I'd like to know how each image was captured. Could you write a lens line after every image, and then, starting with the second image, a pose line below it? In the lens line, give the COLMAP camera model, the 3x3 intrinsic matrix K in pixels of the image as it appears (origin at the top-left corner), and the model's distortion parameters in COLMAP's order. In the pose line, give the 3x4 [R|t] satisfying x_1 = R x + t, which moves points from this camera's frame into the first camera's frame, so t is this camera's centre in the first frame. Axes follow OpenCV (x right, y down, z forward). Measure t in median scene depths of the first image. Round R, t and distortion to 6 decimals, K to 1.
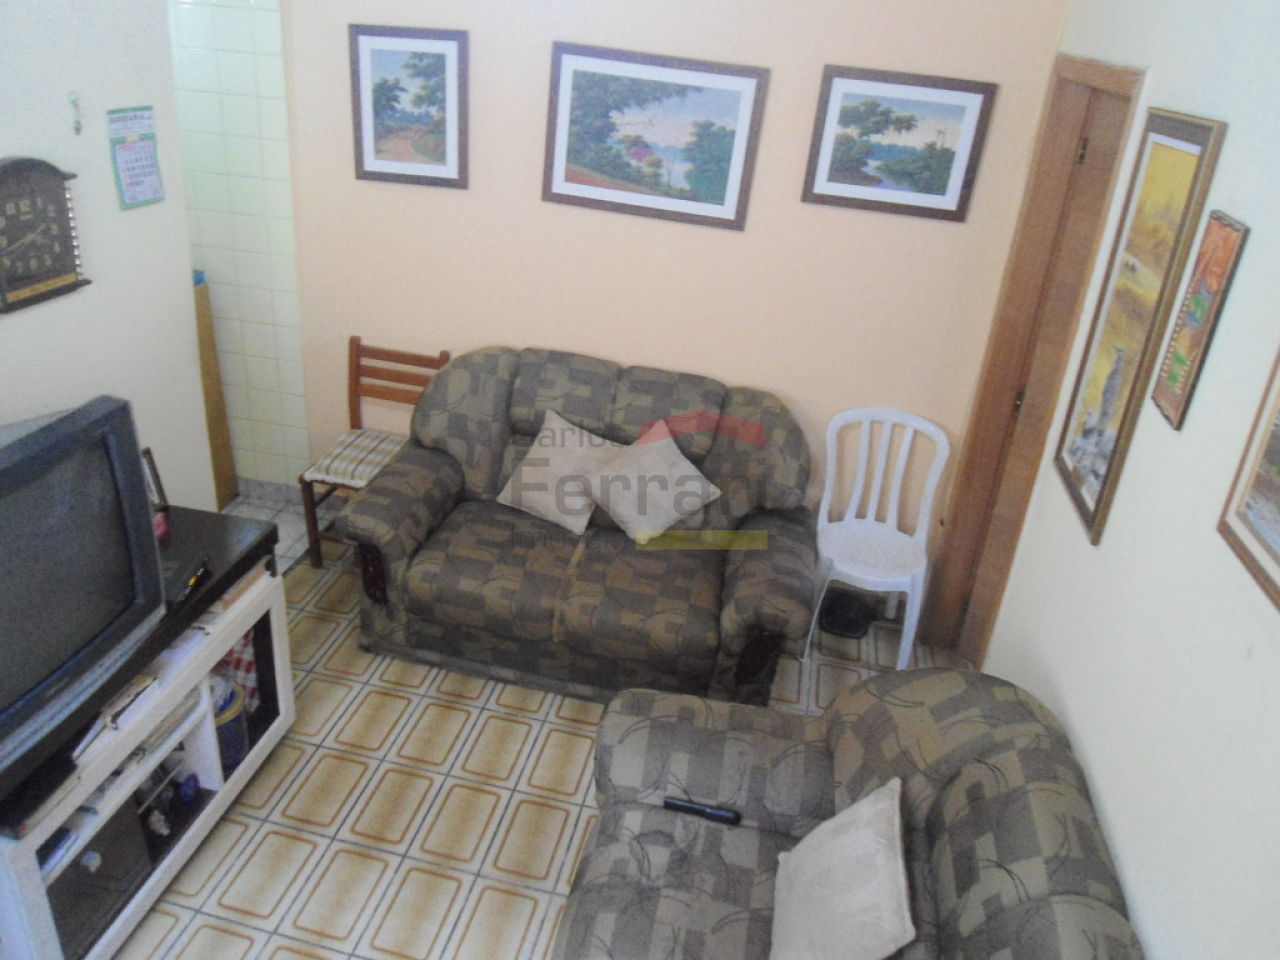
lens RADIAL K [[956.5, 0, 637.9], [0, 956.5, 477.7], [0, 0, 1]] dist [-0.011234, -0.003352]
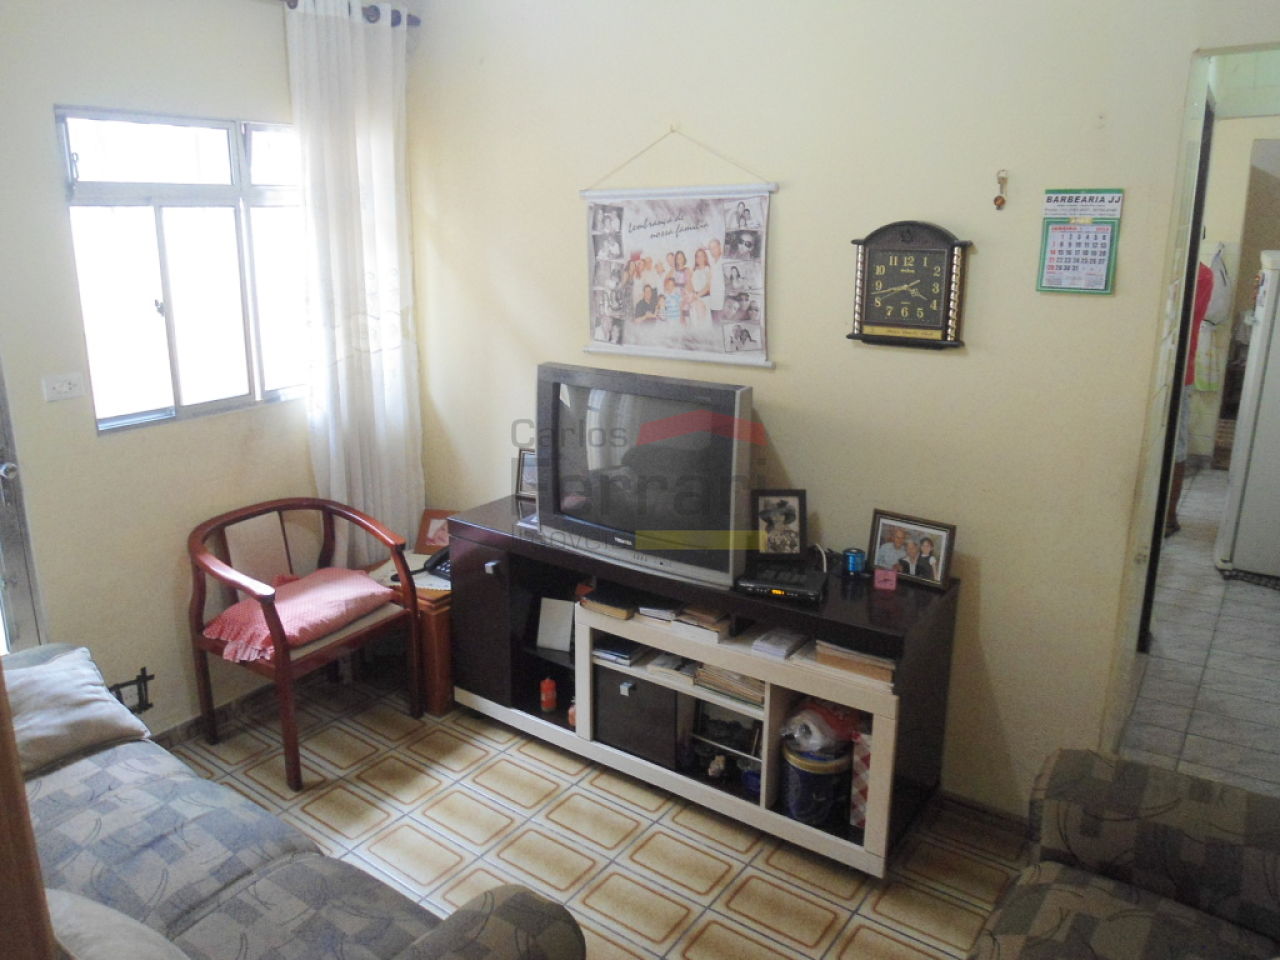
lens RADIAL K [[956.5, 0, 638.0], [0, 956.5, 475.7], [0, 0, 1]] dist [-0.011234, -0.003352]
pose [[-0.436502, 0.126888, -0.890710, 0.539137], [-0.432664, 0.838409, 0.331470, -0.281151], [0.788839, 0.530066, -0.311067, 1.126575]]
